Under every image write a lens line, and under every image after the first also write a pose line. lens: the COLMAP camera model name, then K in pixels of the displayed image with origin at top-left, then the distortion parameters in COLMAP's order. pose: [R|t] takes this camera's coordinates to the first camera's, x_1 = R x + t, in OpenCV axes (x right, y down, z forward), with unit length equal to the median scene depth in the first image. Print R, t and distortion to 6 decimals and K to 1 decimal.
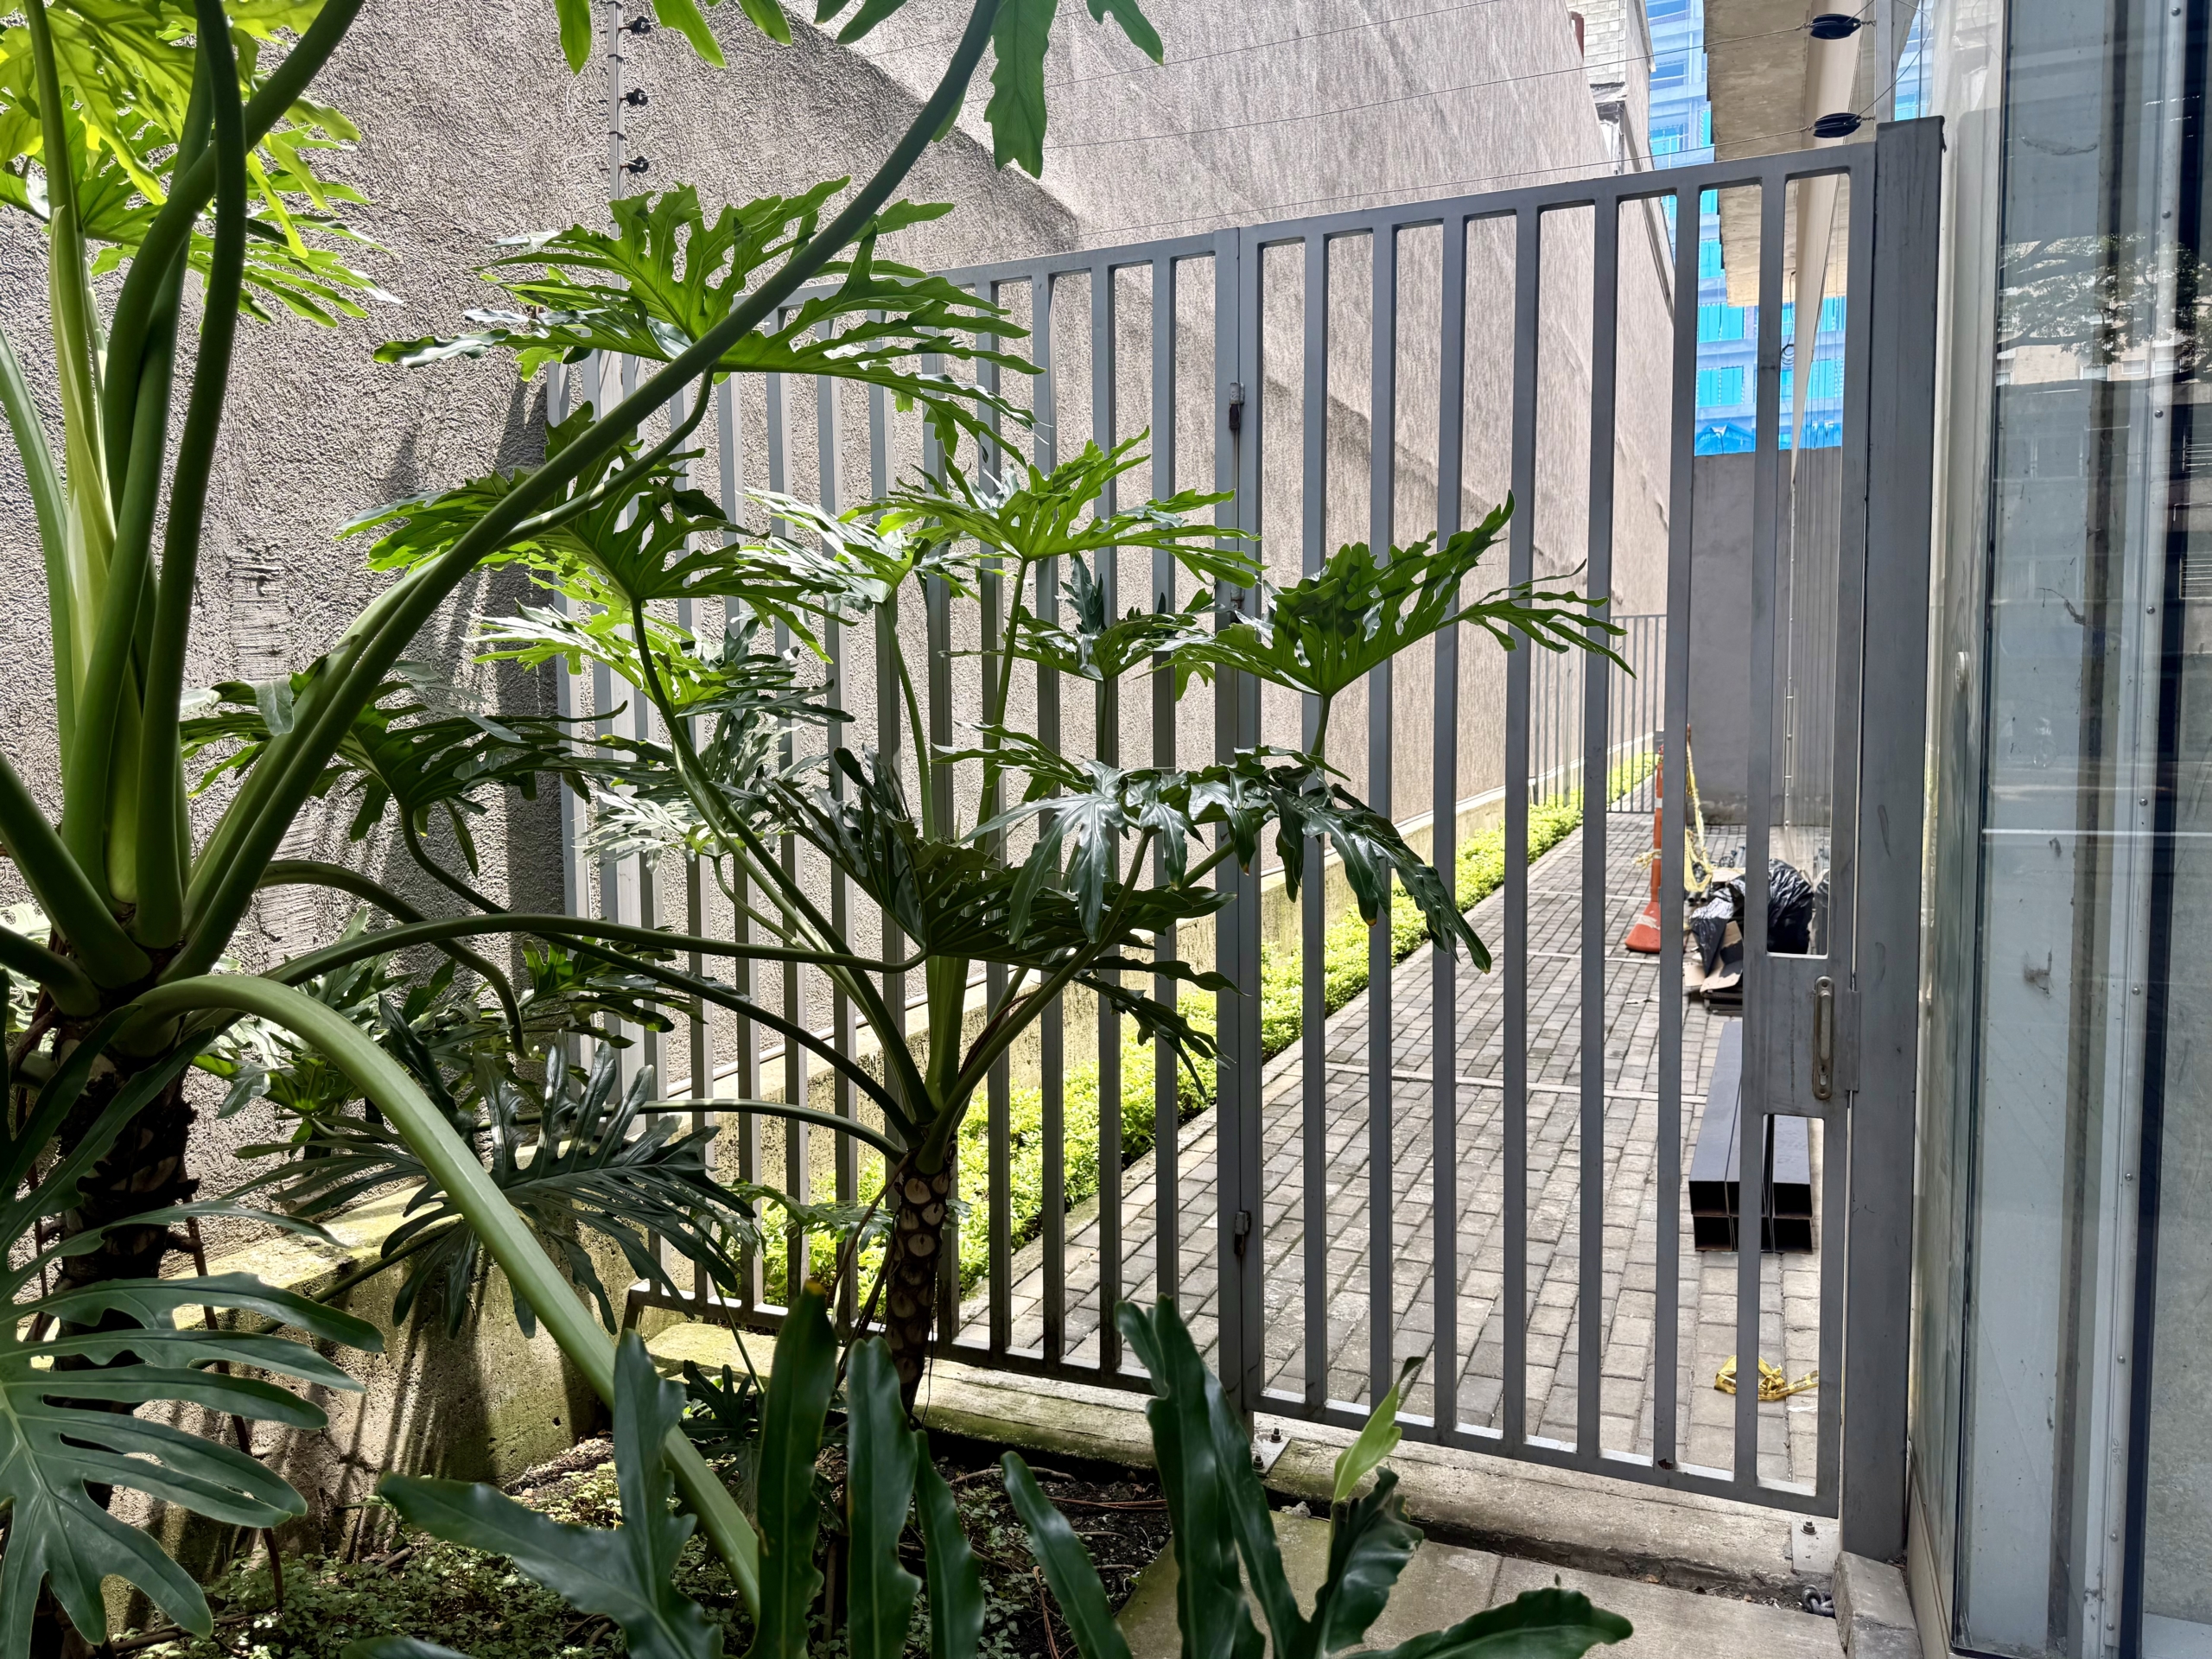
lens RADIAL K [[1559.6, 0, 1106.0], [0, 1559.6, 829.5], [0, 0, 1]] dist [0.069346, -0.102354]
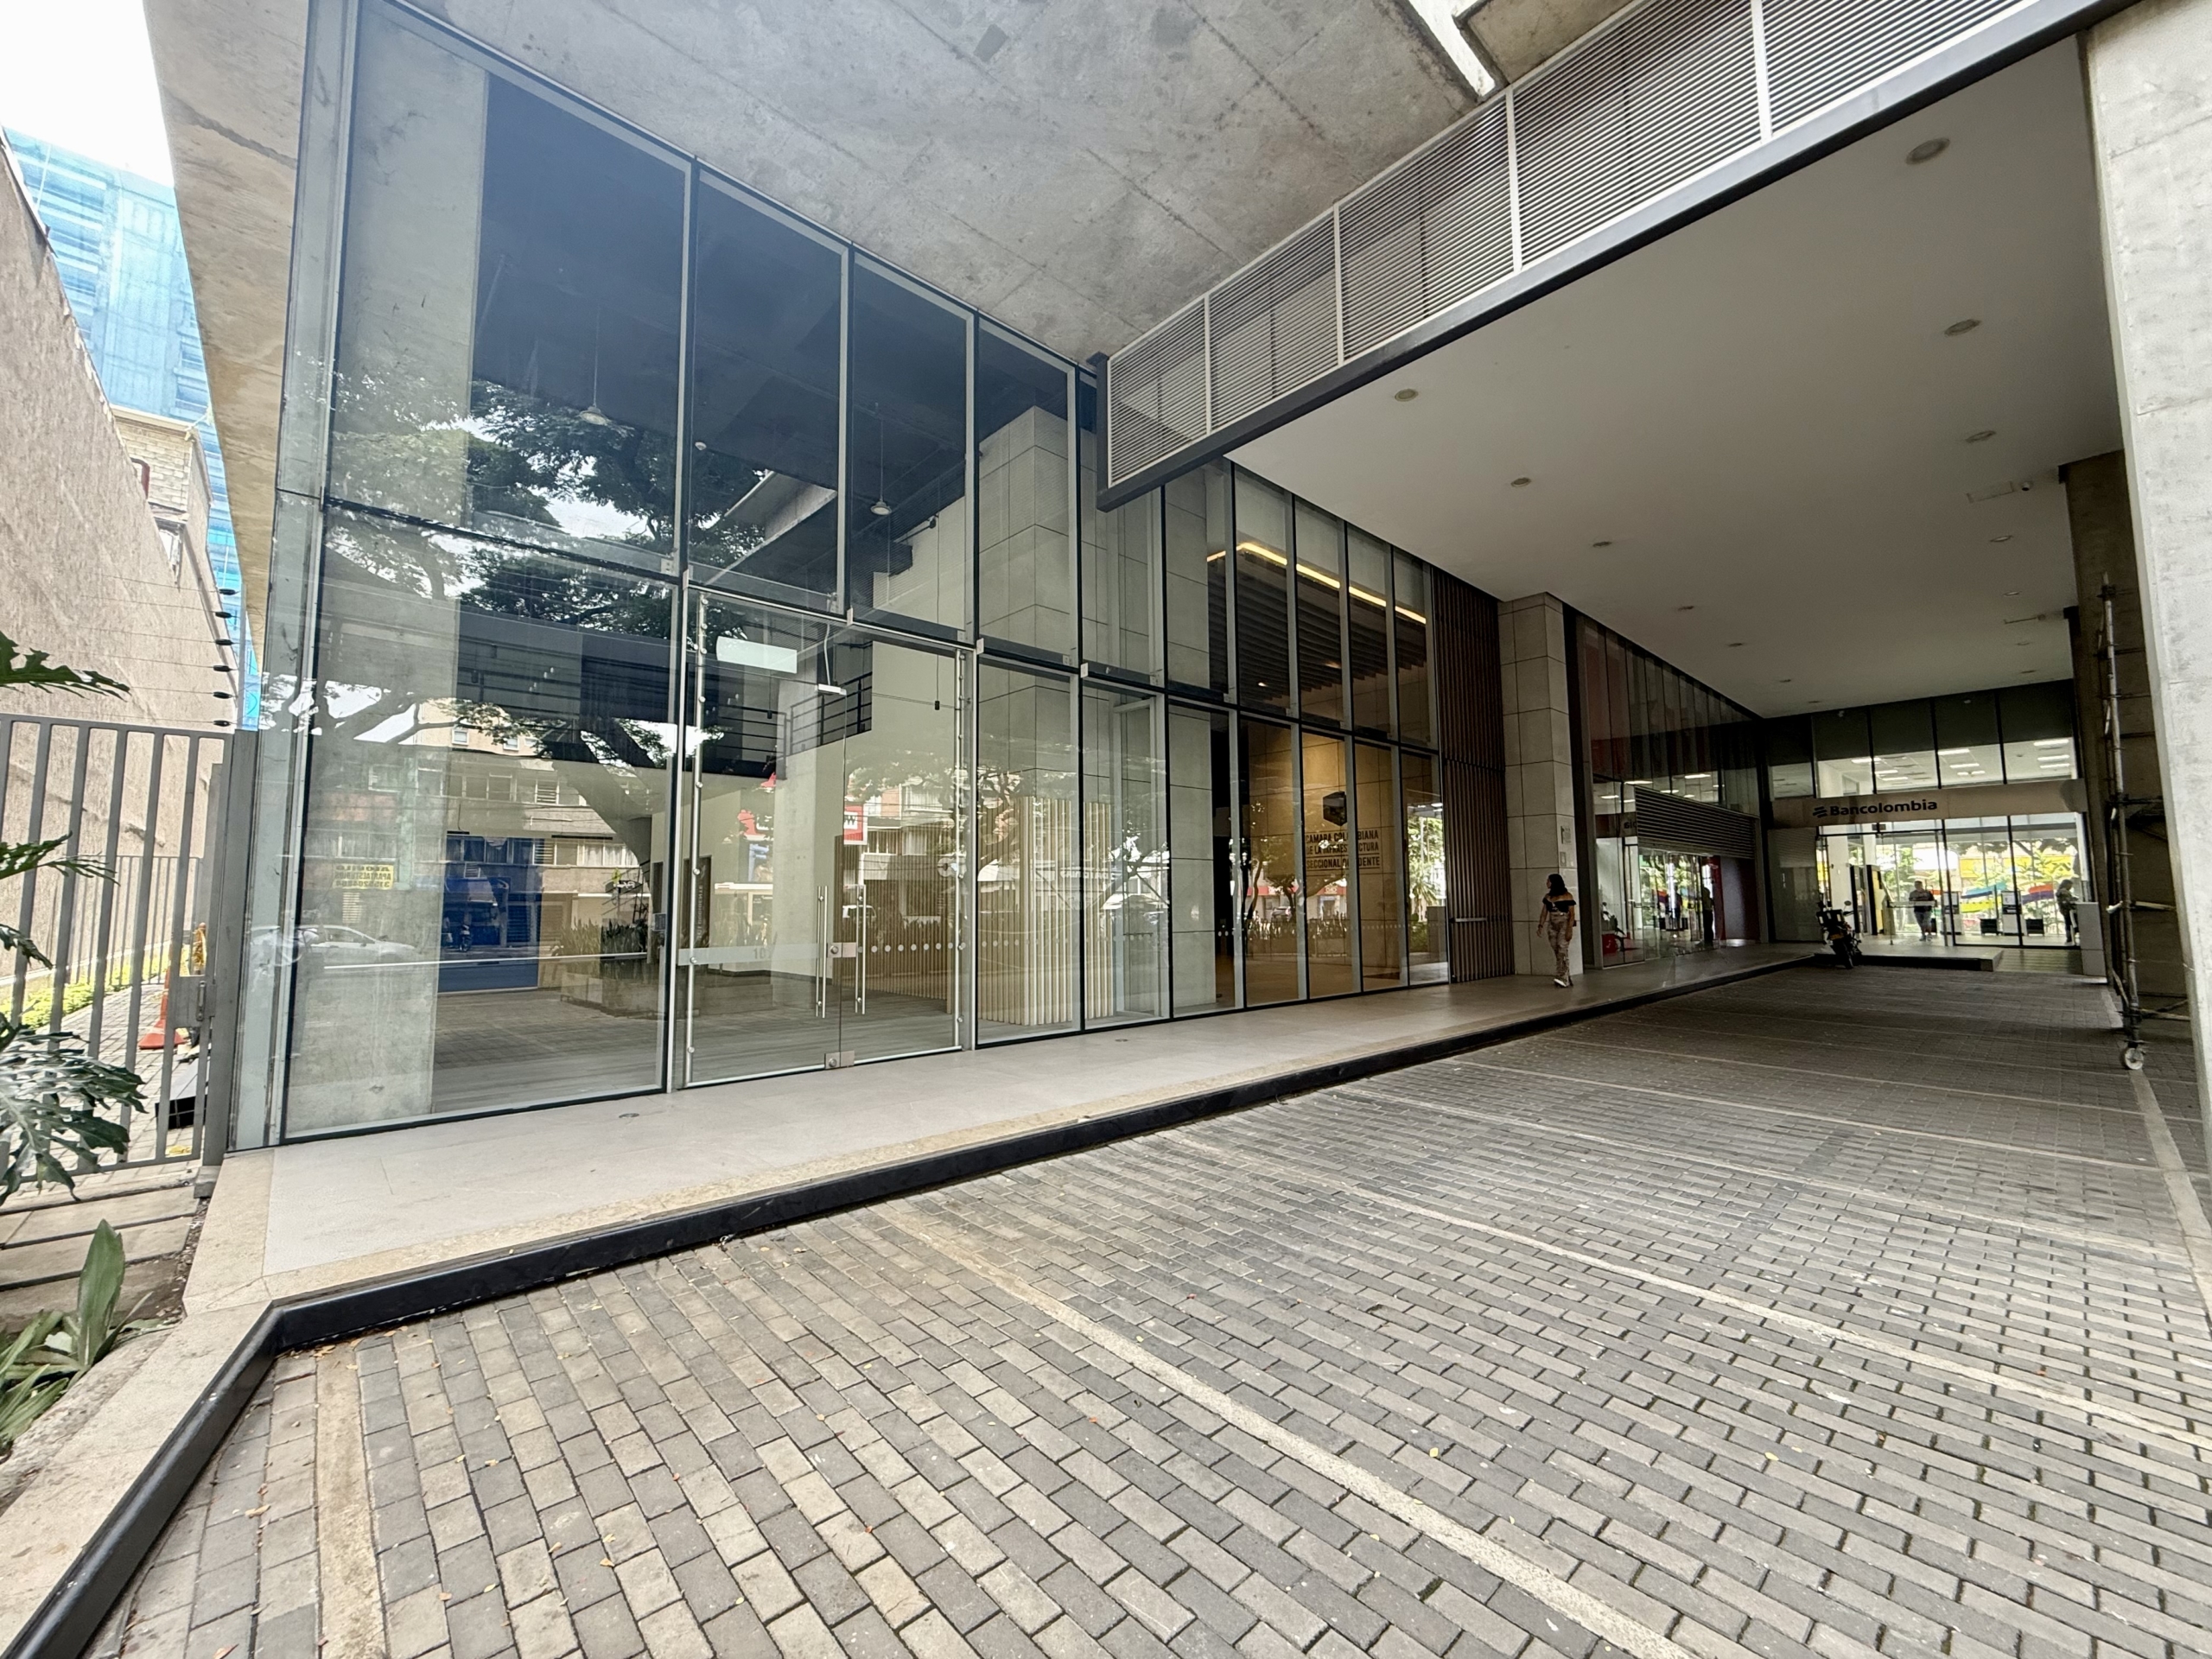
lens RADIAL K [[879.0, 0, 1099.7], [0, 879.0, 826.2], [0, 0, 1]] dist [-0.000365, 0.000204]
pose [[0.430153, 0.082498, 0.898979, -0.368275], [0.082436, 0.988066, -0.130118, 0.155285], [-0.898984, 0.130079, 0.418219, -1.341693]]
